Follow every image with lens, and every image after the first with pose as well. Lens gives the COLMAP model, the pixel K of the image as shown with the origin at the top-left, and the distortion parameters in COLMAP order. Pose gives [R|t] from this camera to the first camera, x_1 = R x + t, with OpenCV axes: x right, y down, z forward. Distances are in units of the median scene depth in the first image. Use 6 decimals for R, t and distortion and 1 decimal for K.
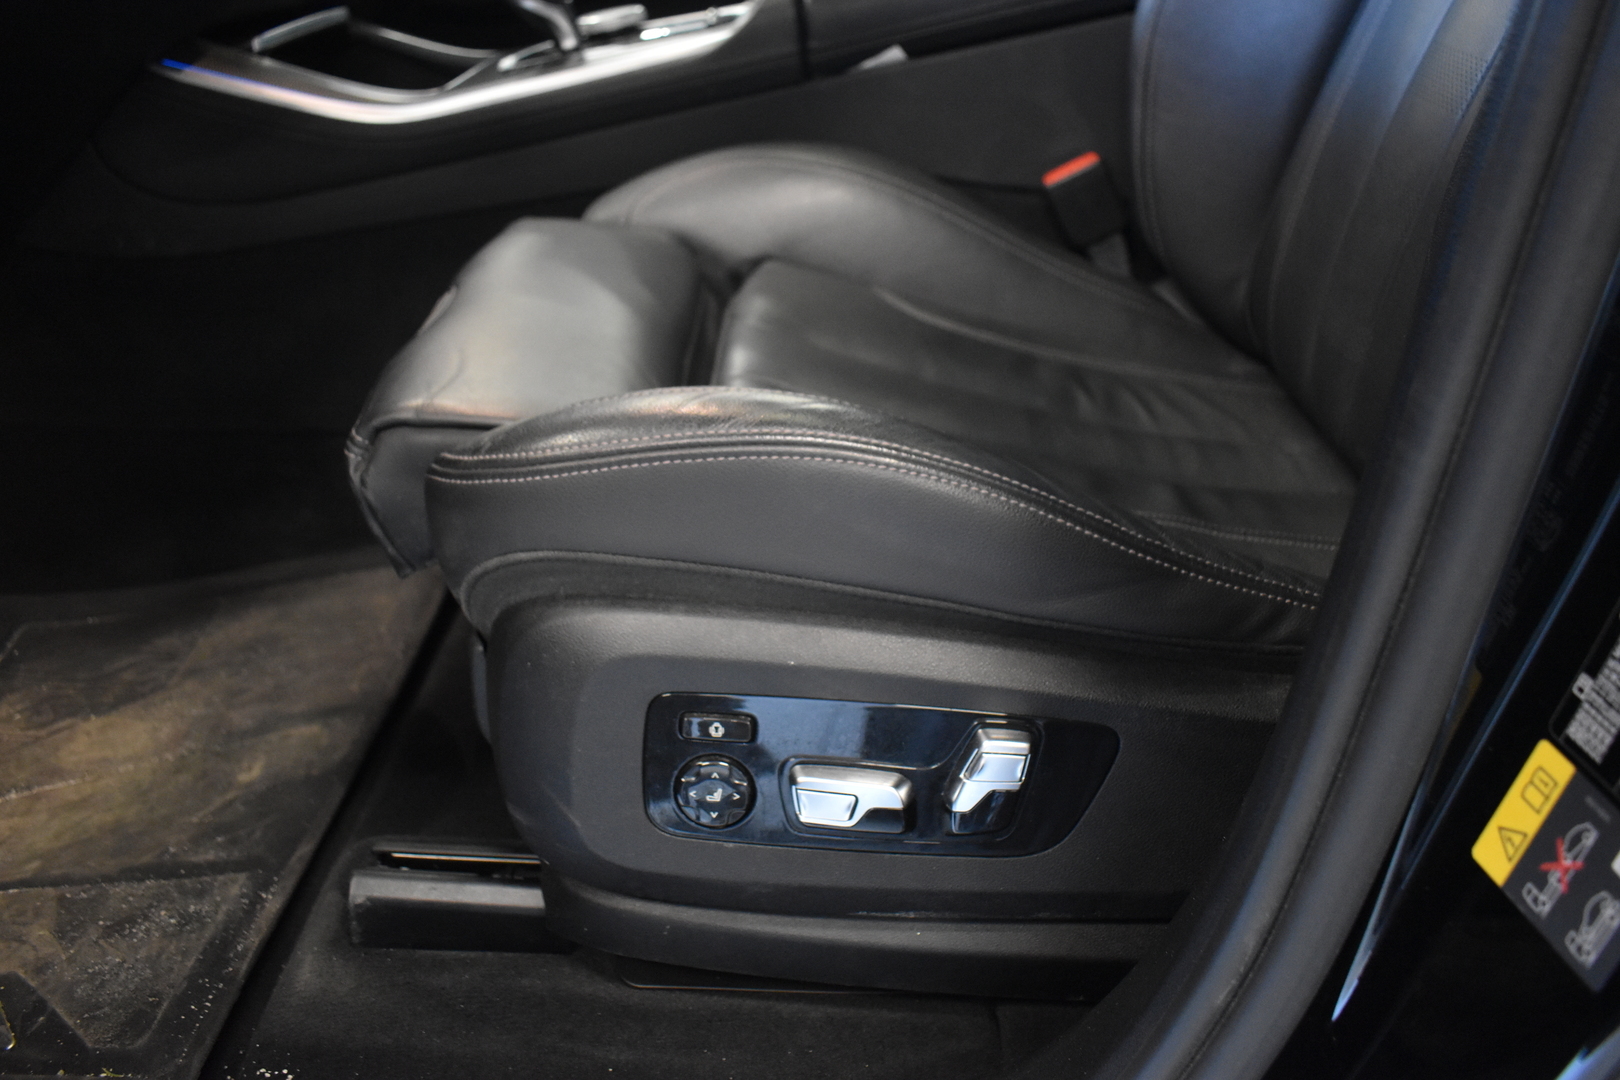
lens RADIAL K [[1252.4, 0, 810.0], [0, 1252.4, 540.0], [0, 0, 1]] dist [-0.101986, 0.008044]
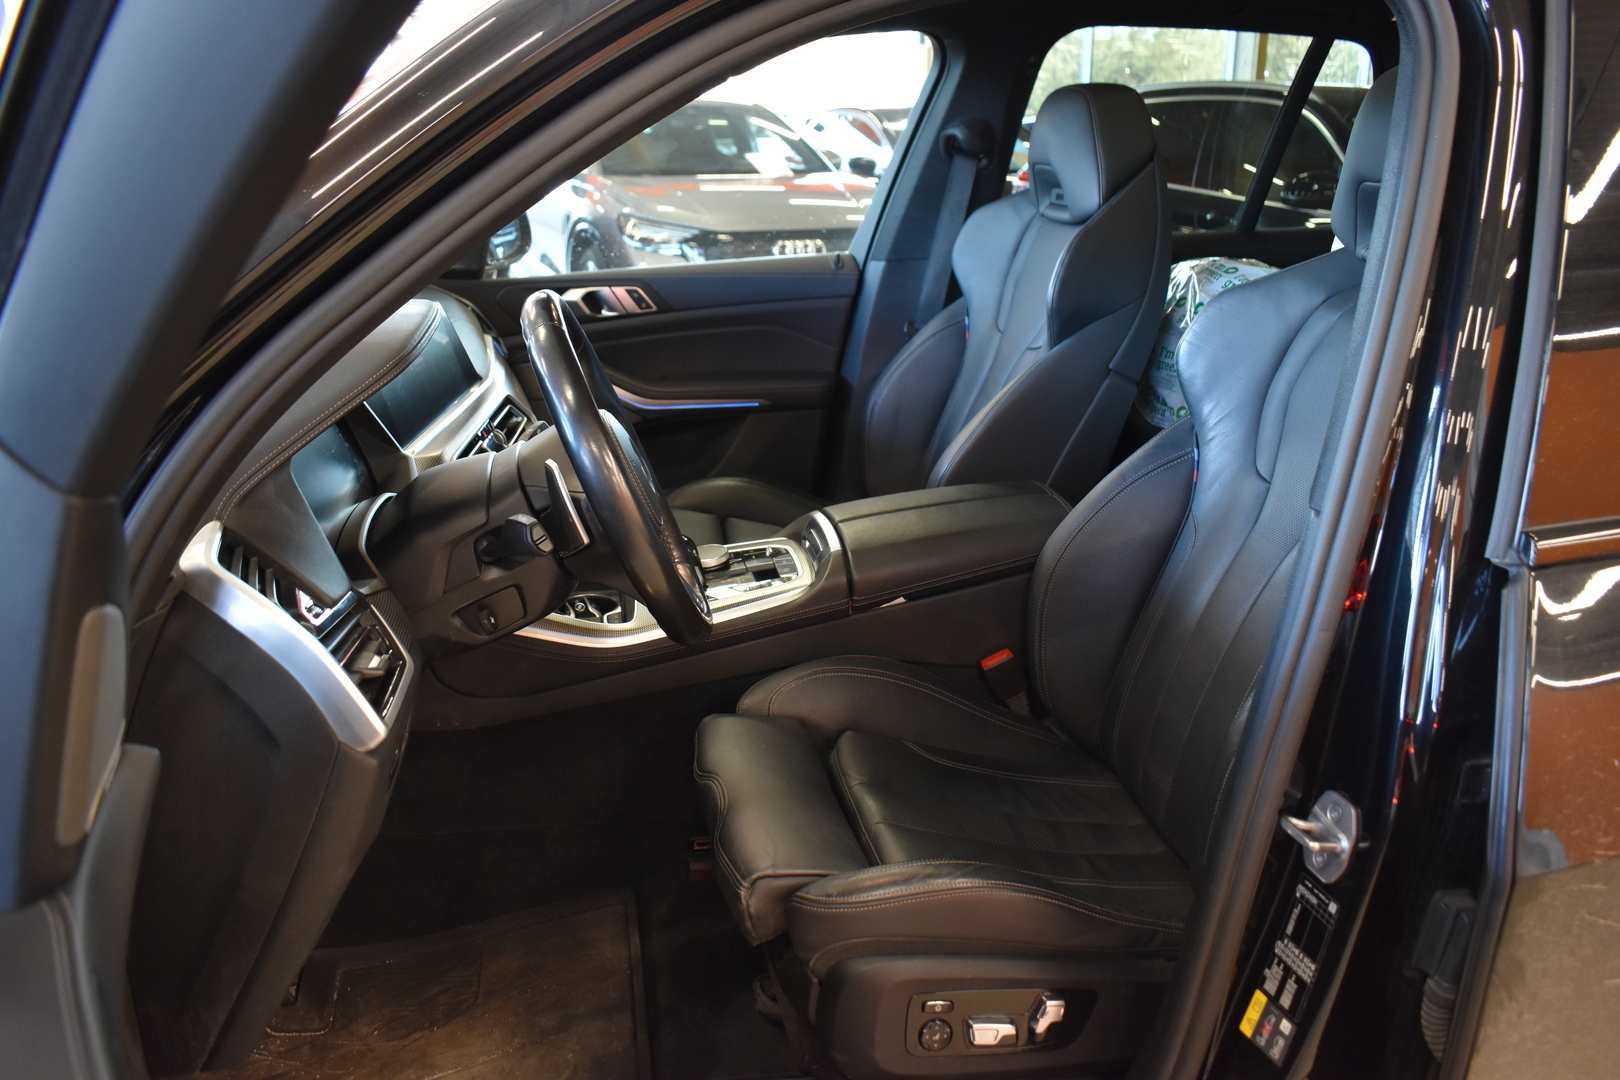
lens RADIAL K [[1252.4, 0, 810.0], [0, 1252.4, 540.0], [0, 0, 1]] dist [-0.101986, 0.008044]
pose [[0.981562, -0.023021, 0.189753, -0.725442], [0.055250, 0.984516, -0.166358, -0.340477], [-0.182985, 0.173775, 0.967636, -1.346137]]
